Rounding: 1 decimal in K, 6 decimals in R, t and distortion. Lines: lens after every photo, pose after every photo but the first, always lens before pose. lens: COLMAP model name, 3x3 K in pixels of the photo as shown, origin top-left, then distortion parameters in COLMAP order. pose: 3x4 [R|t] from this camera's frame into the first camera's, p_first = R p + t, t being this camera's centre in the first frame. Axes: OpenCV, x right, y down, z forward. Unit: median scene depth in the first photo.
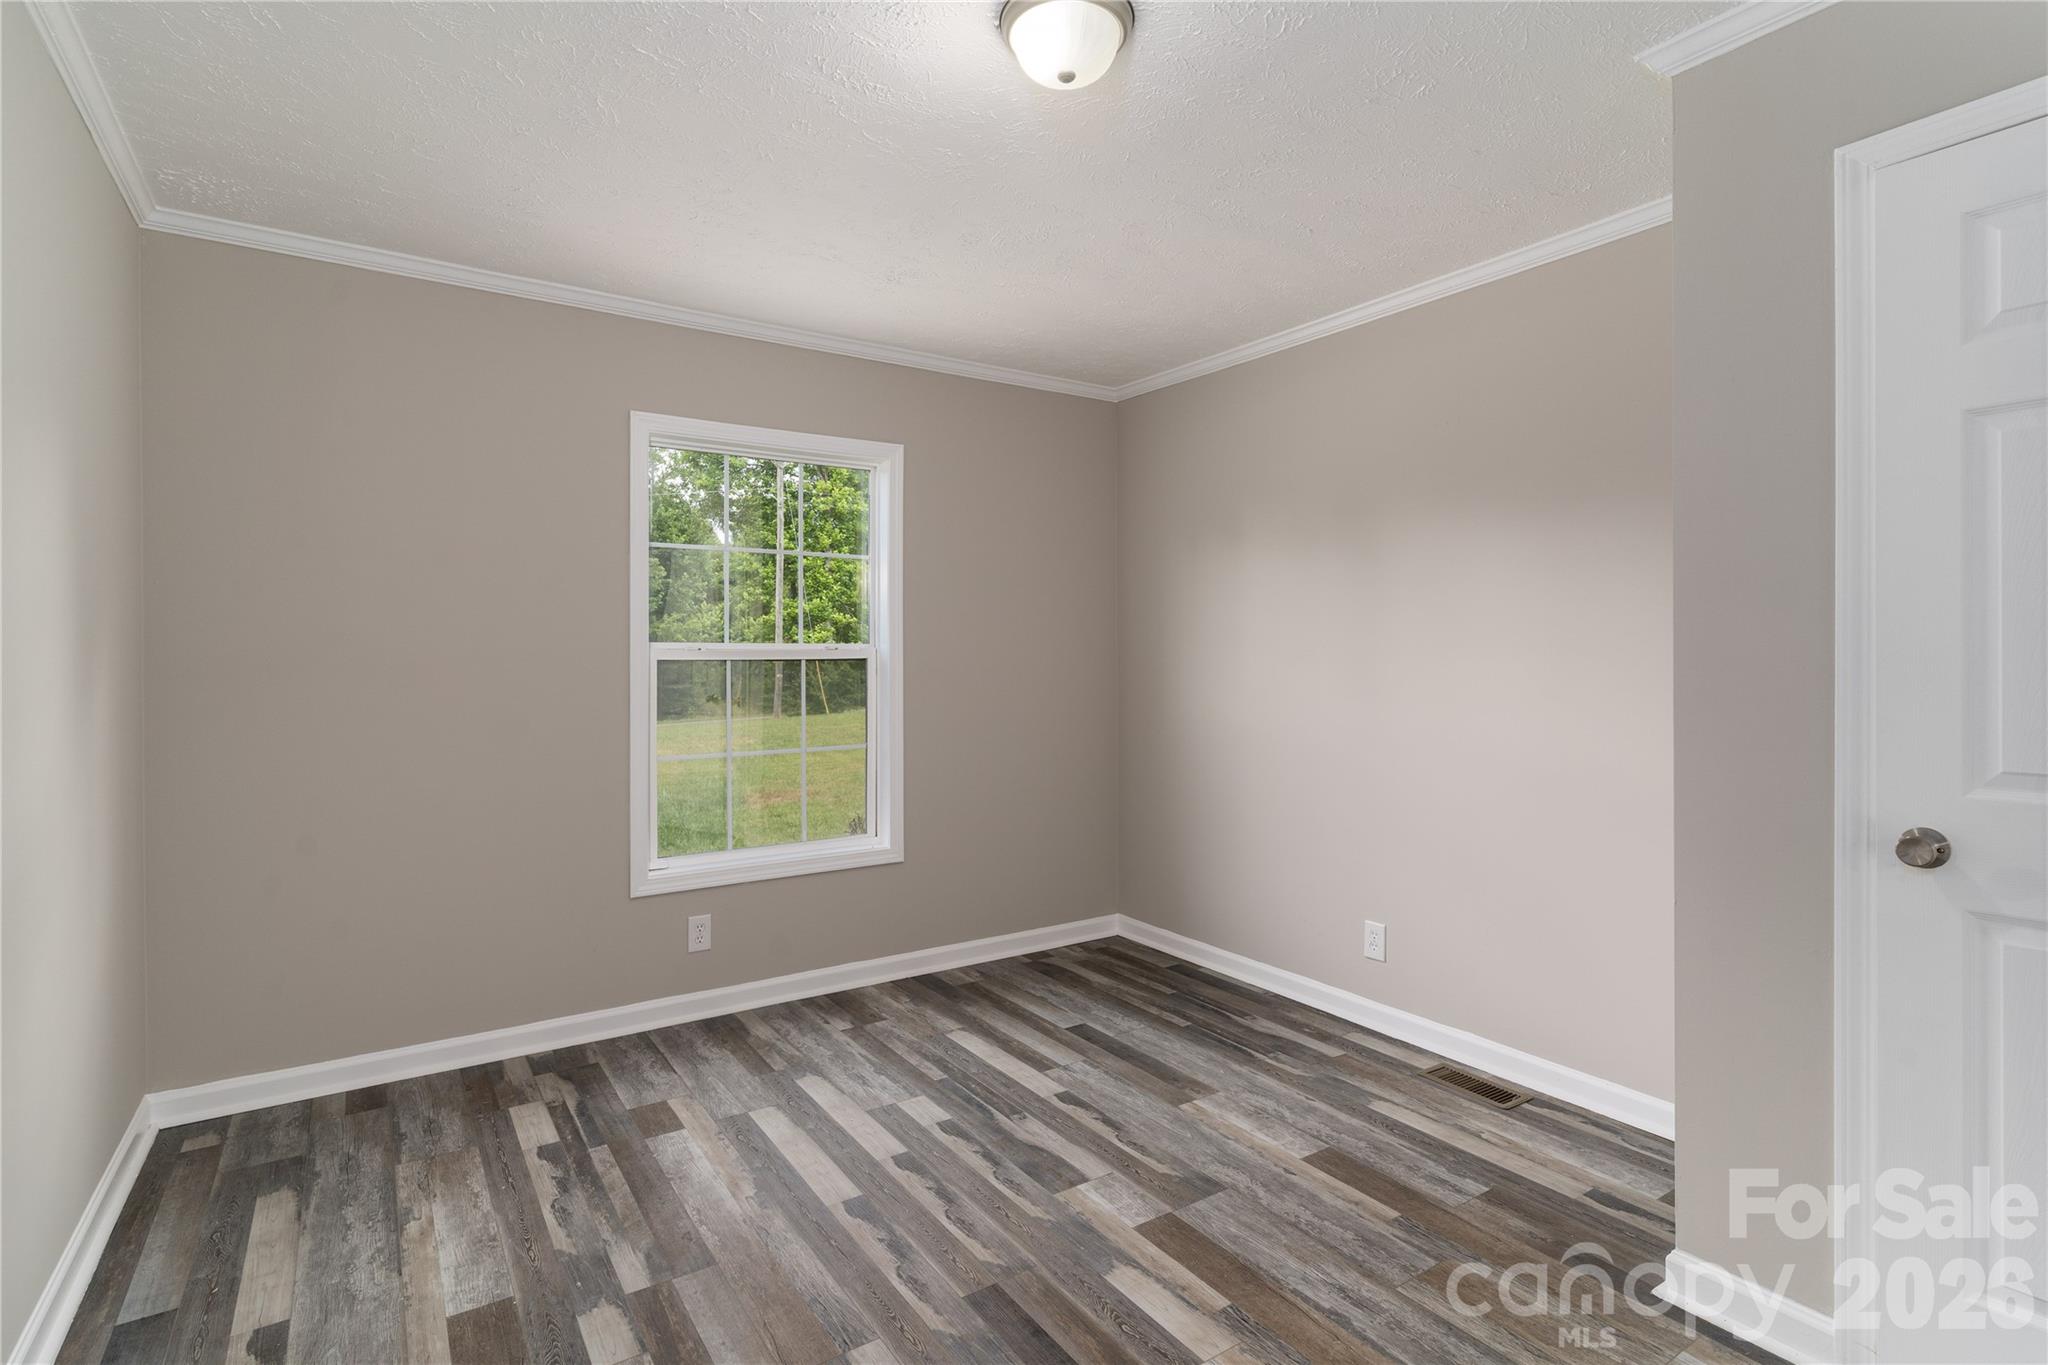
lens RADIAL K [[1020.4, 0, 1024.0], [0, 1020.4, 682.5], [0, 0, 1]] dist [-0.000199, -0.000192]
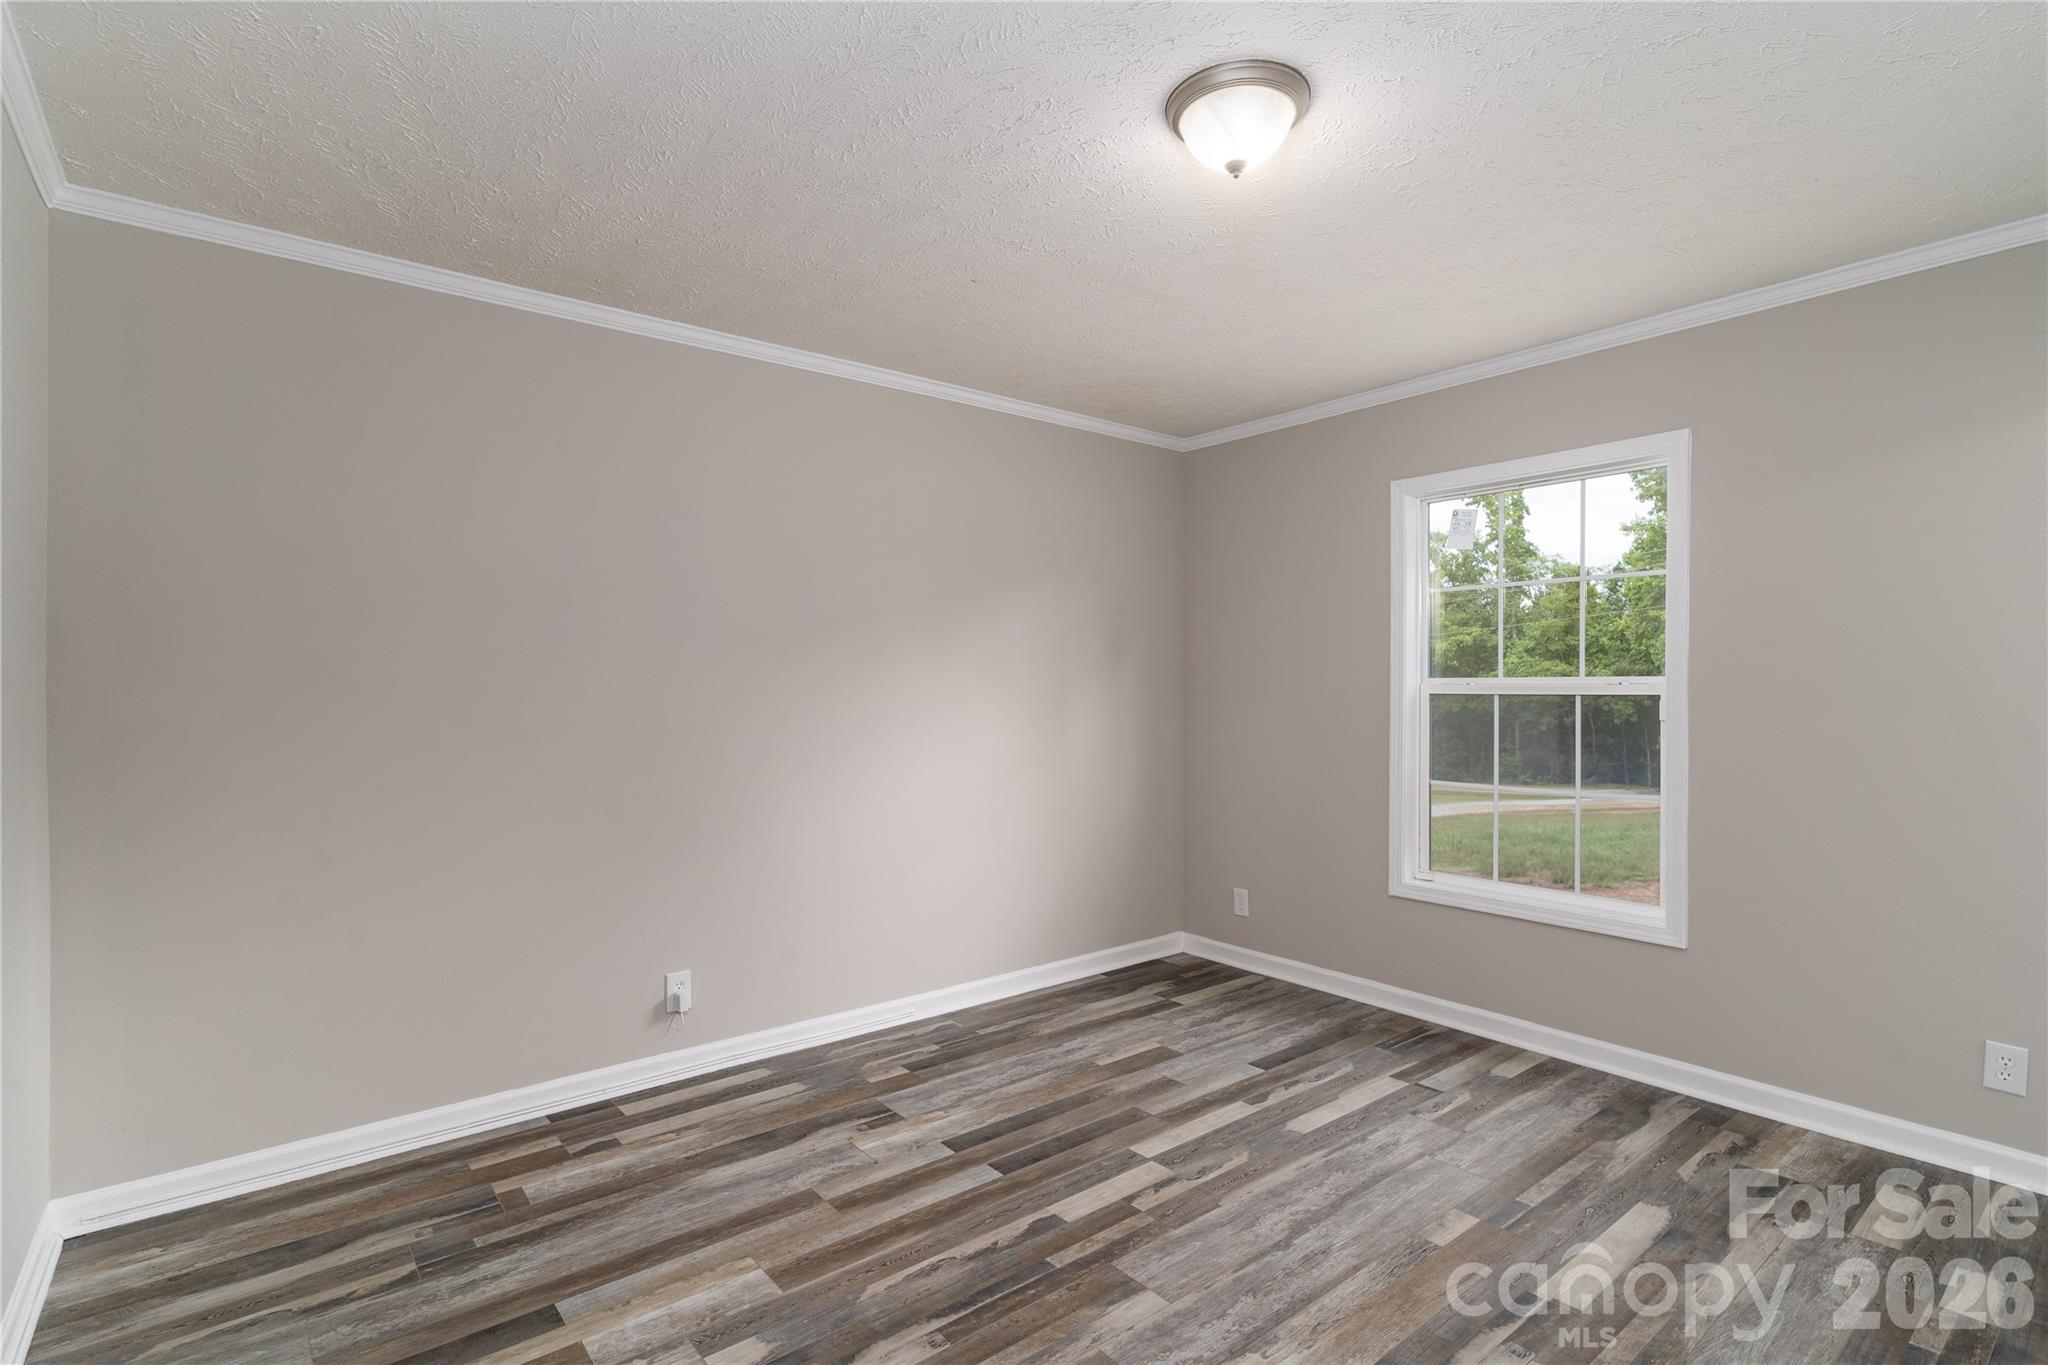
lens RADIAL K [[951.5, 0, 1024.0], [0, 951.5, 682.5], [0, 0, 1]] dist [-0.002435, -0.000245]
pose [[0.092905, 0.002880, -0.995671, 0.653985], [-0.033313, 0.999445, -0.000218, -0.018134], [0.995118, 0.033189, 0.092949, 0.461505]]
